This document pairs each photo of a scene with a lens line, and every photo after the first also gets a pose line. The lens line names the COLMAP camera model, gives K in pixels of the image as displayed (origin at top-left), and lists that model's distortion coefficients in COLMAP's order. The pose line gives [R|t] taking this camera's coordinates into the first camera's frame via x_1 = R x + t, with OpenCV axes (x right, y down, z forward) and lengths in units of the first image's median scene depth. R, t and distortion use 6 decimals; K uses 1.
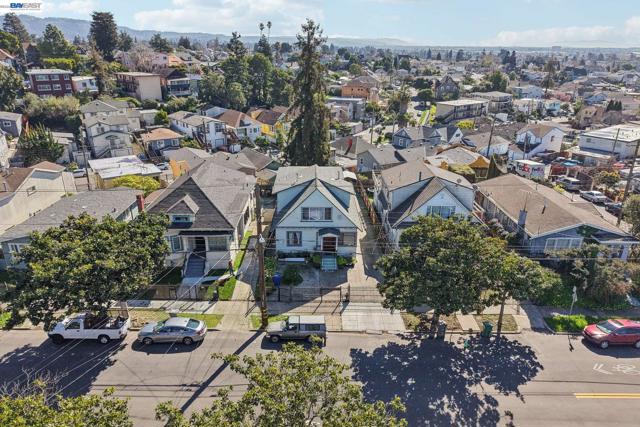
lens RADIAL K [[449.4, 0, 323.5], [0, 449.4, 215.1], [0, 0, 1]] dist [0.008997, -0.010080]
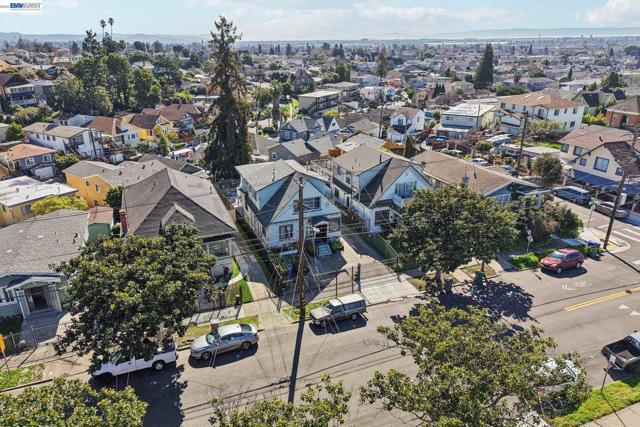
lens RADIAL K [[449.4, 0, 323.5], [0, 449.4, 215.1], [0, 0, 1]] dist [0.008997, -0.010080]
pose [[0.931701, -0.150264, 0.330688, -0.124557], [0.147356, 0.988499, 0.034000, -0.003307], [-0.331994, 0.017051, 0.943128, 0.002637]]
